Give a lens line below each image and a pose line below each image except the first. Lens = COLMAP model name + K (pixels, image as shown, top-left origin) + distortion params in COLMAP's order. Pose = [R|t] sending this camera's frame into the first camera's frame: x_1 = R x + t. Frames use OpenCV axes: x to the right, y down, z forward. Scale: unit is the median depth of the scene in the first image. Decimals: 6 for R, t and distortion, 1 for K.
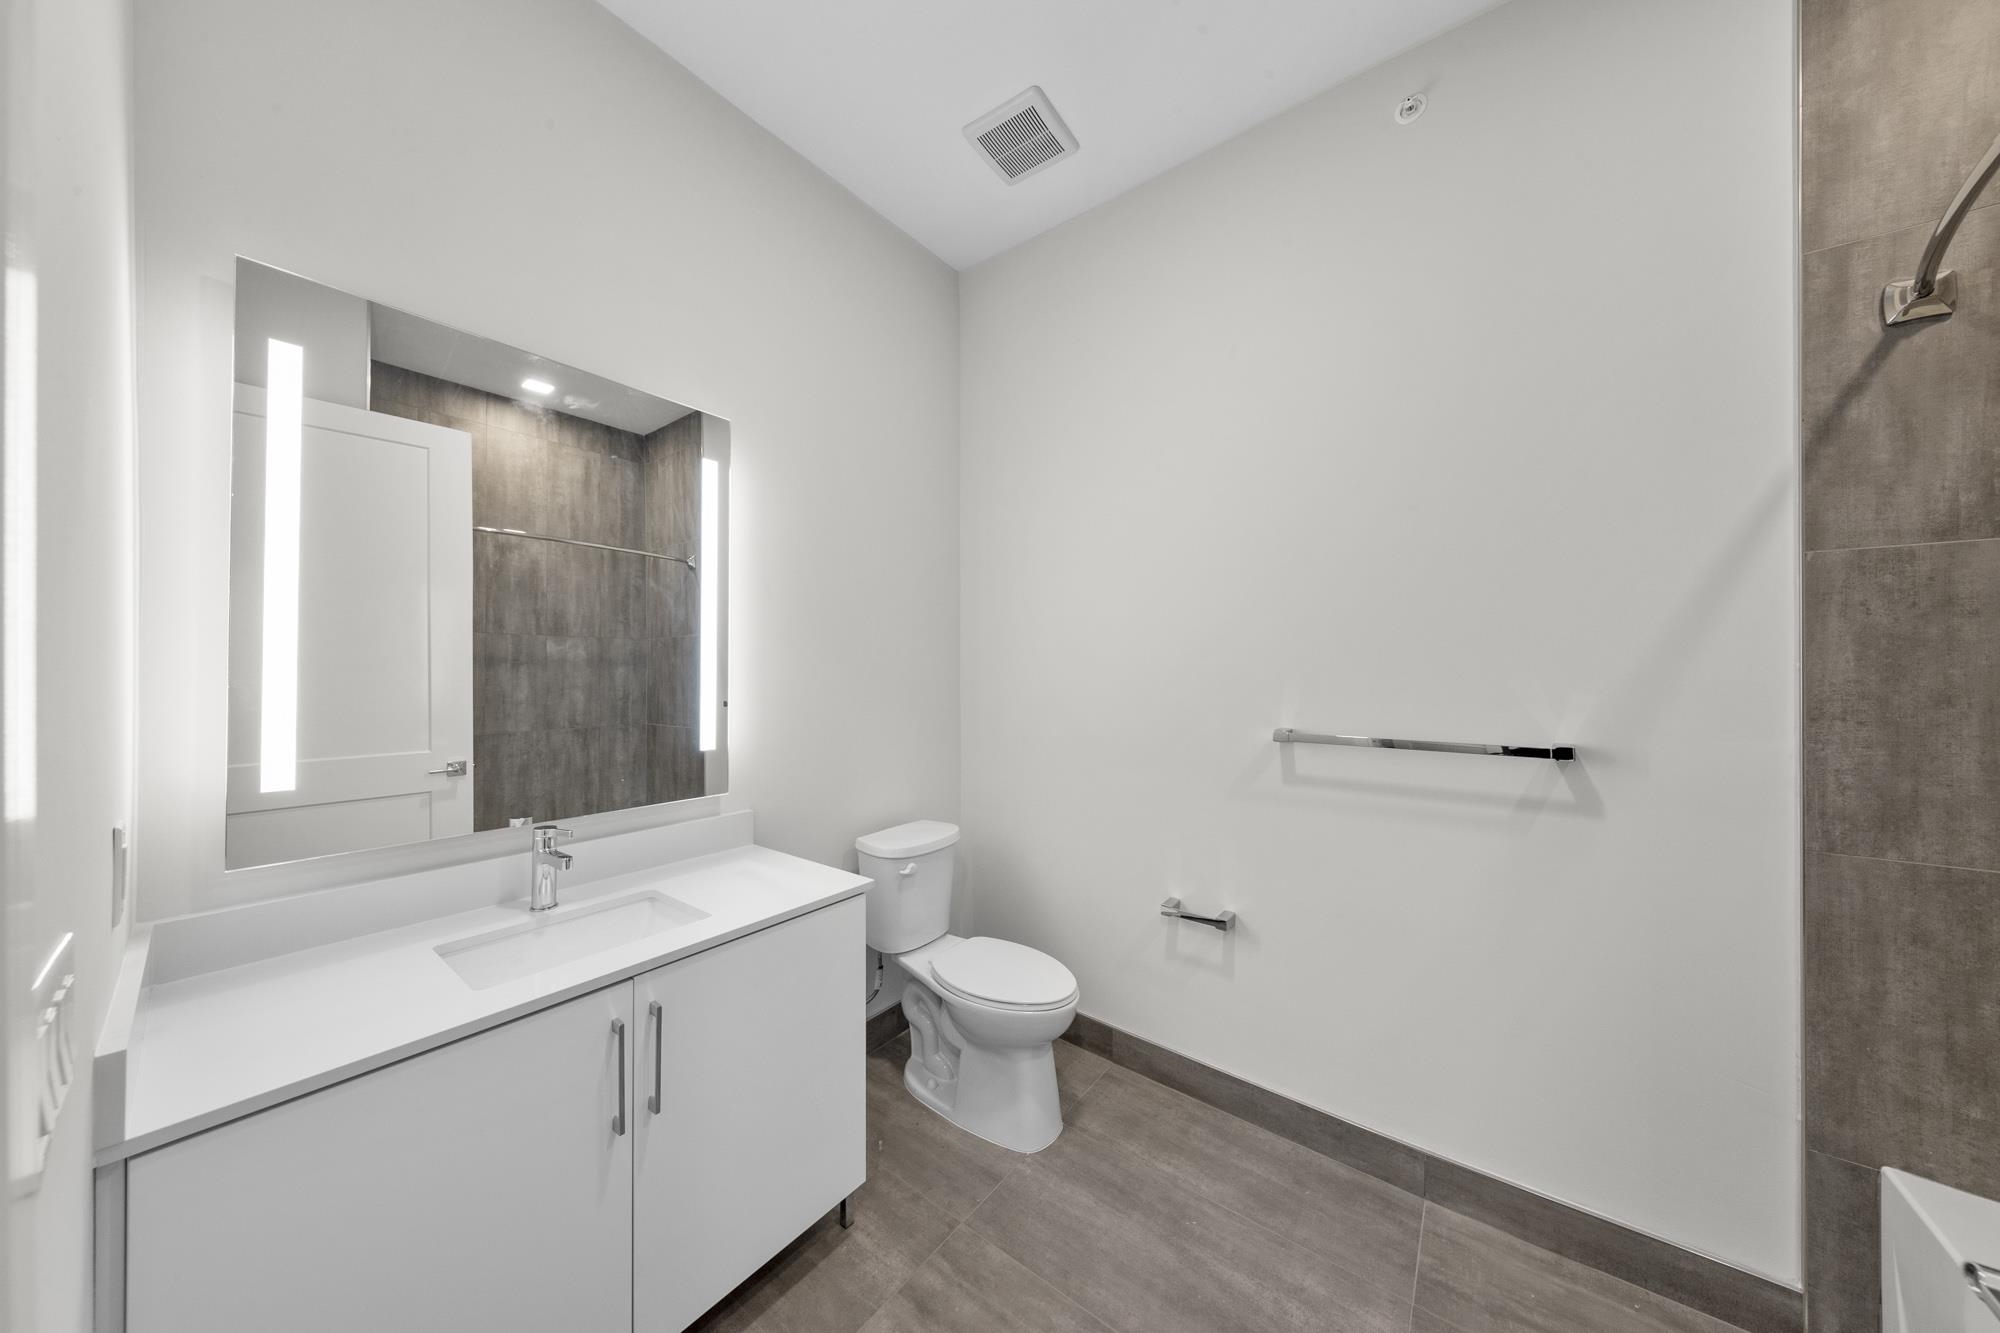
lens RADIAL K [[638.7, 0, 1006.4], [0, 638.7, 670.6], [0, 0, 1]] dist [0.005041, -0.001239]
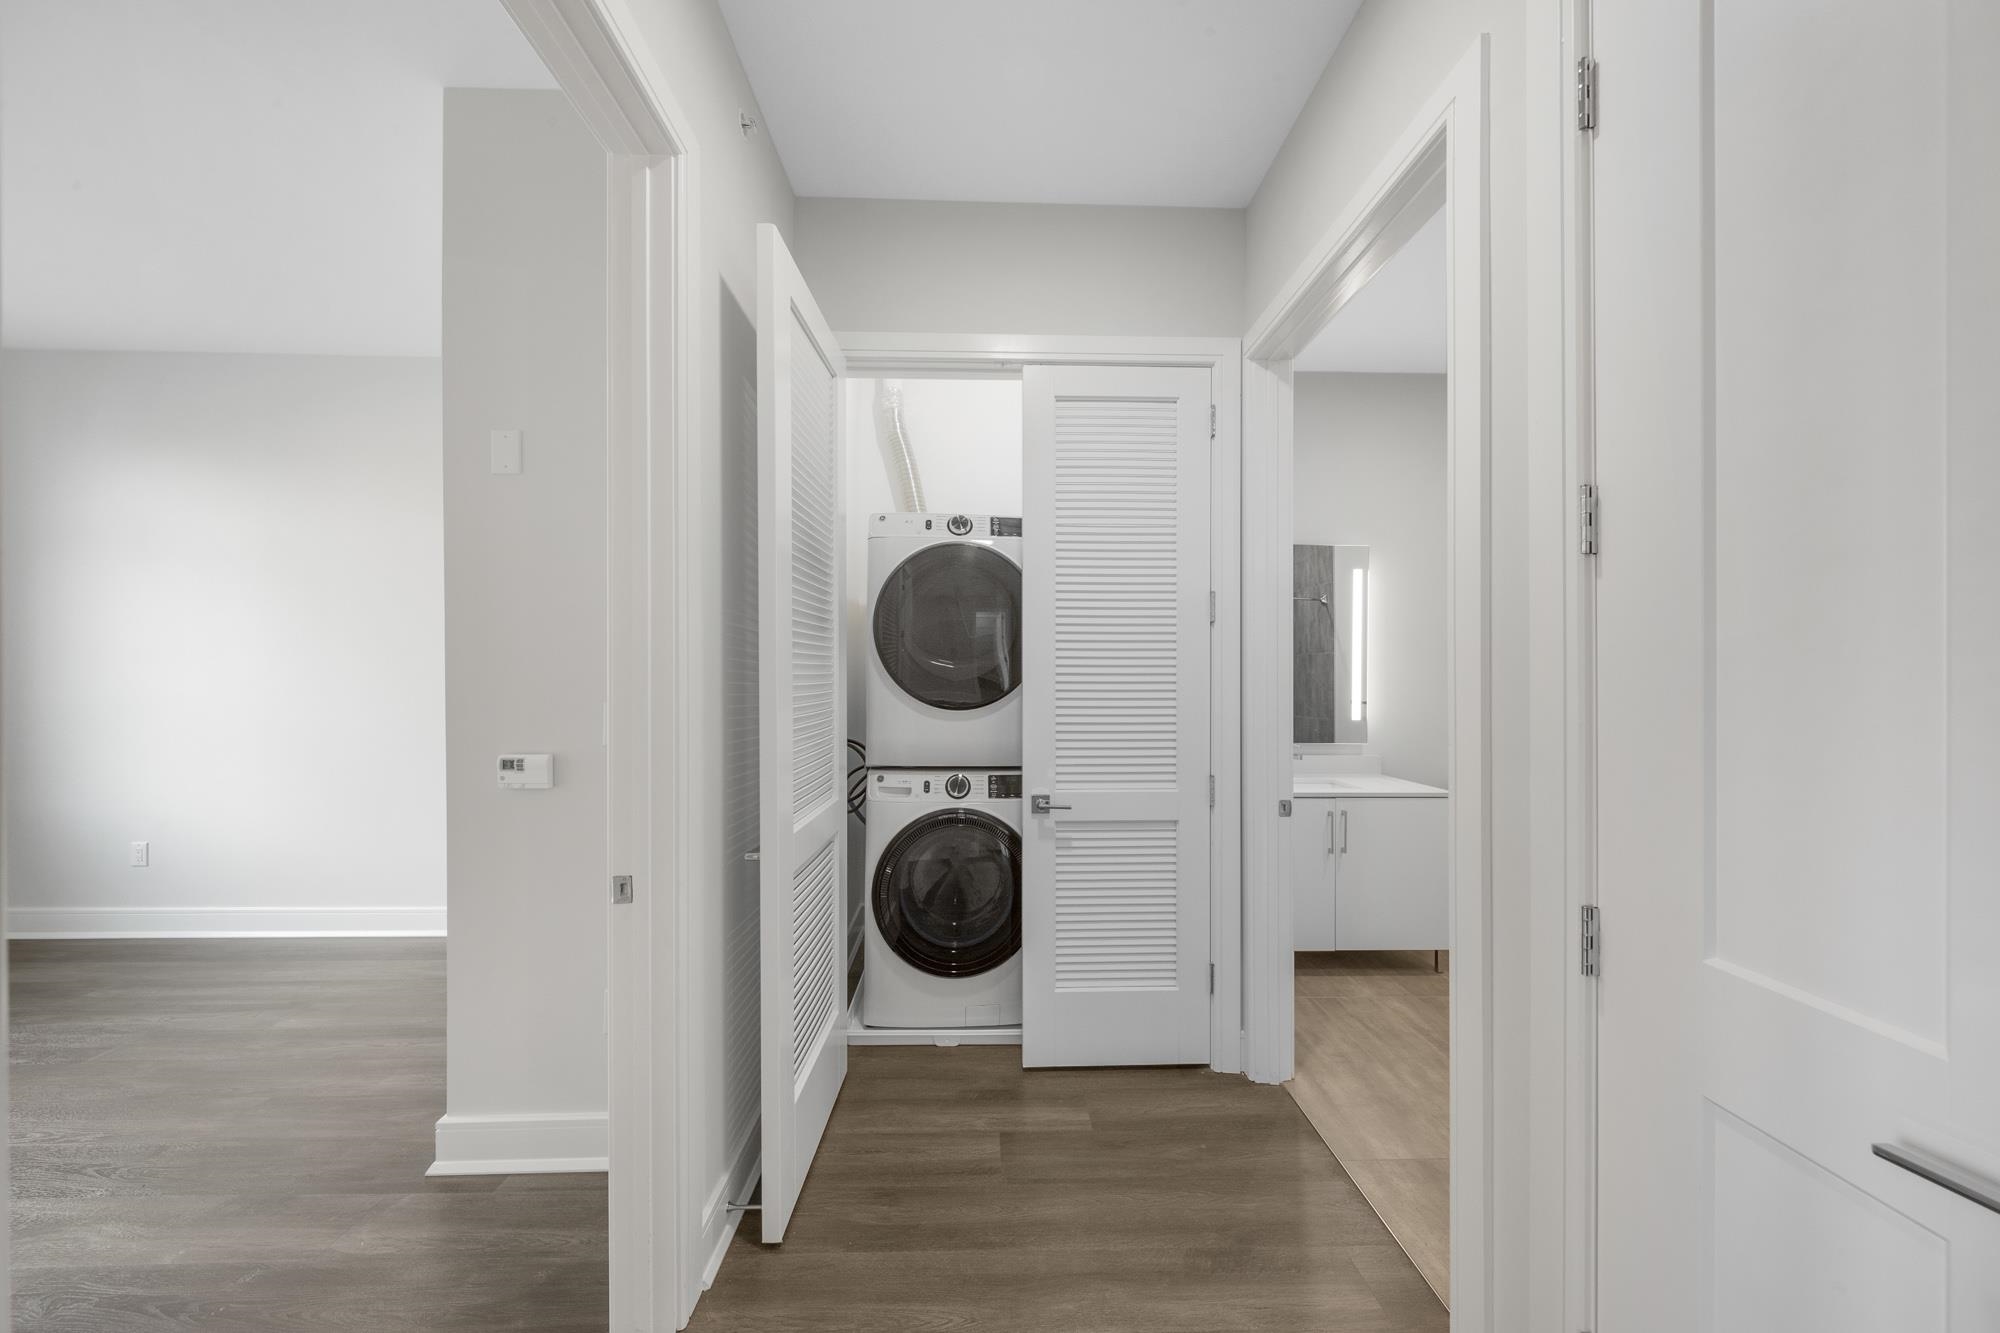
lens RADIAL K [[638.7, 0, 1003.1], [0, 638.7, 674.7], [0, 0, 1]] dist [0.005041, -0.001239]
pose [[0.630528, -0.004510, -0.776153, 0.352659], [-0.000697, 0.999979, -0.006377, -0.001074], [0.776166, 0.004562, 0.630512, -1.018144]]
